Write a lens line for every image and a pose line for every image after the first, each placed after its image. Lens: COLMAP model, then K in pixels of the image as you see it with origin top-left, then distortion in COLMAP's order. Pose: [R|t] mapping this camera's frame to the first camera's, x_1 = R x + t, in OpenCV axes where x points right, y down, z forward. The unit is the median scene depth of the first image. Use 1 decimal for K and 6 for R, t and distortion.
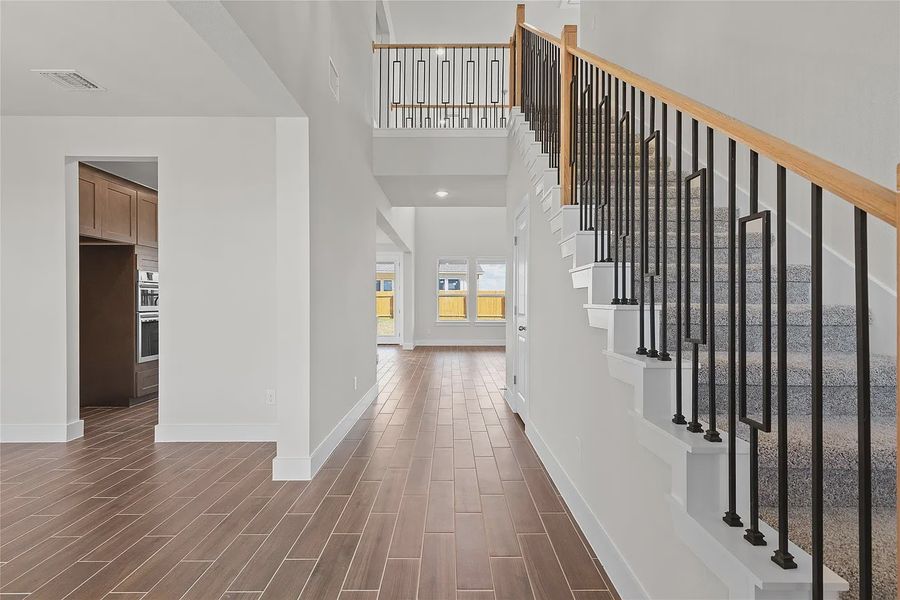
lens RADIAL K [[426.6, 0, 452.7], [0, 426.6, 299.5], [0, 0, 1]] dist [0.000201, 0.001245]
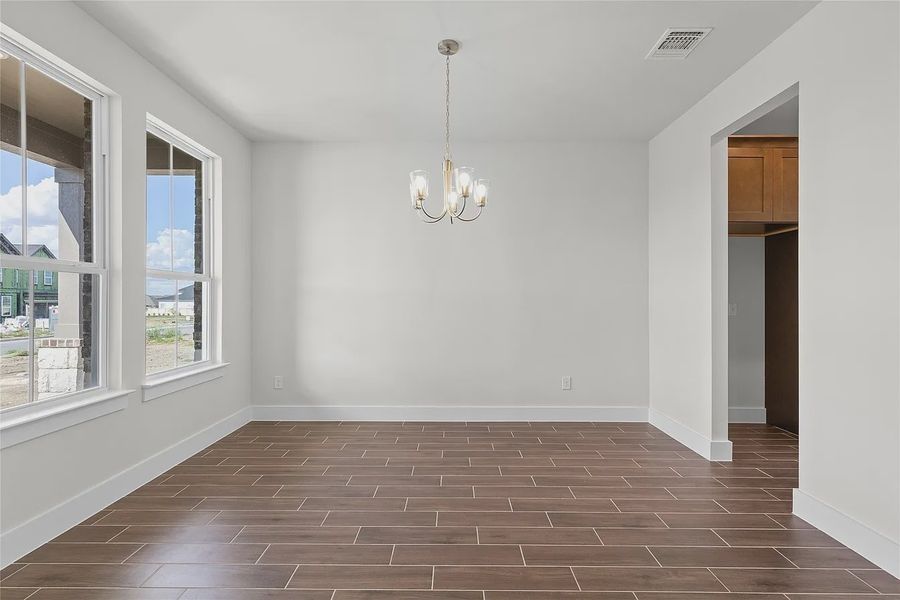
lens RADIAL K [[426.6, 0, 451.4], [0, 426.6, 299.0], [0, 0, 1]] dist [0.000201, 0.001245]
pose [[0.024979, 0.003482, -0.999682, -0.040330], [-0.001135, 0.999993, 0.003454, -0.002550], [0.999687, 0.001048, 0.024983, 0.443639]]
